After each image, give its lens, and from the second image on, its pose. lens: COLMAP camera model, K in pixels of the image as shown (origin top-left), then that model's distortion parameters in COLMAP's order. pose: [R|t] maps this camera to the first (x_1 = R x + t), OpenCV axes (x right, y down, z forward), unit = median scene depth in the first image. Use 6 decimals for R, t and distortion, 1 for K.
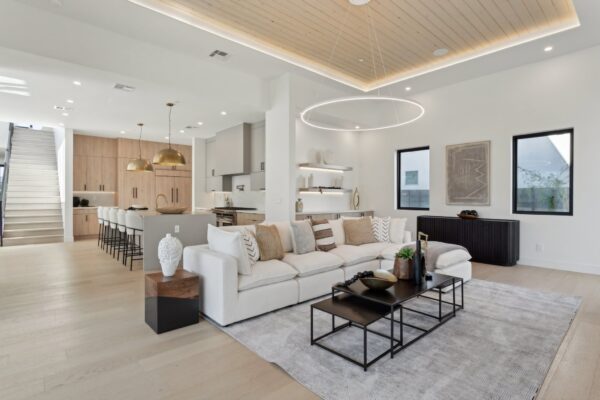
lens RADIAL K [[293.1, 0, 298.0], [0, 293.1, 200.9], [0, 0, 1]] dist [-0.014968, 0.004895]
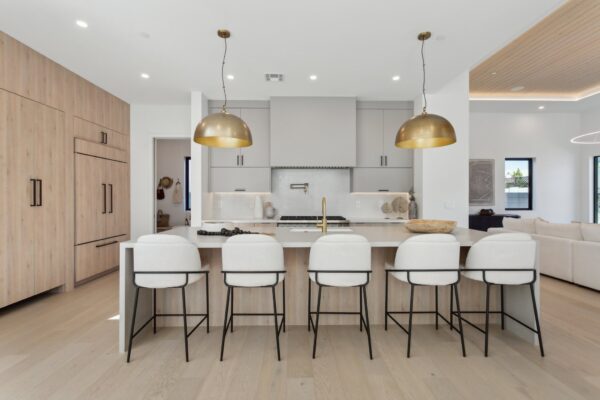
lens RADIAL K [[279.0, 0, 300.2], [0, 279.0, 199.3], [0, 0, 1]] dist [-0.004784, 0.001112]
pose [[0.652265, -0.006427, 0.757964, -0.671765], [0.013372, 0.999906, -0.003029, -0.014485], [-0.757873, 0.012111, 0.652289, 0.564466]]
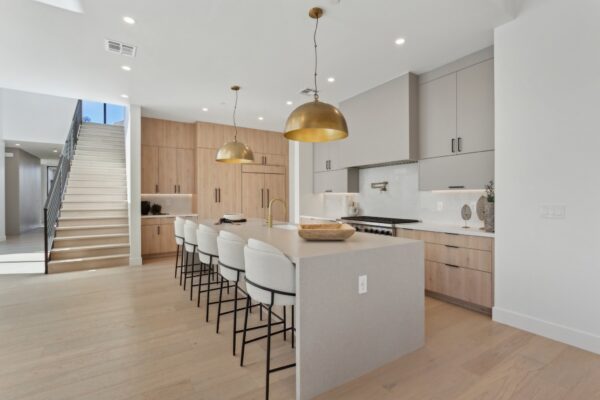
lens RADIAL K [[279.0, 0, 299.0], [0, 279.0, 200.7], [0, 0, 1]] dist [-0.004784, 0.001112]
pose [[0.987270, -0.003722, -0.159008, -0.266983], [0.003287, 0.999990, -0.003001, -0.012113], [0.159018, 0.002440, 0.987273, 0.366152]]
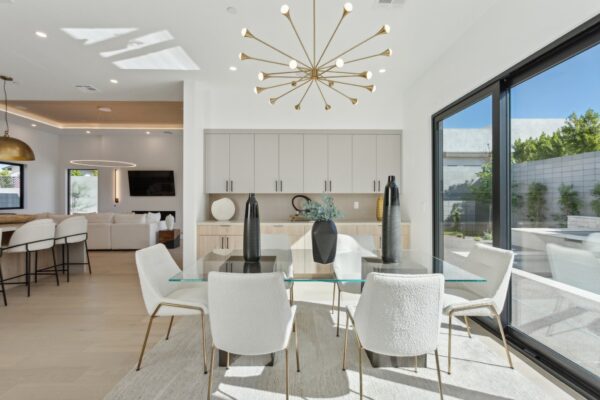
lens RADIAL K [[279.0, 0, 300.1], [0, 279.0, 196.4], [0, 0, 1]] dist [-0.004784, 0.001112]
pose [[-0.766928, 0.001449, 0.641731, -1.010793], [0.006992, 0.999957, 0.006099, -0.017520], [-0.641695, 0.009165, -0.766905, 0.726727]]
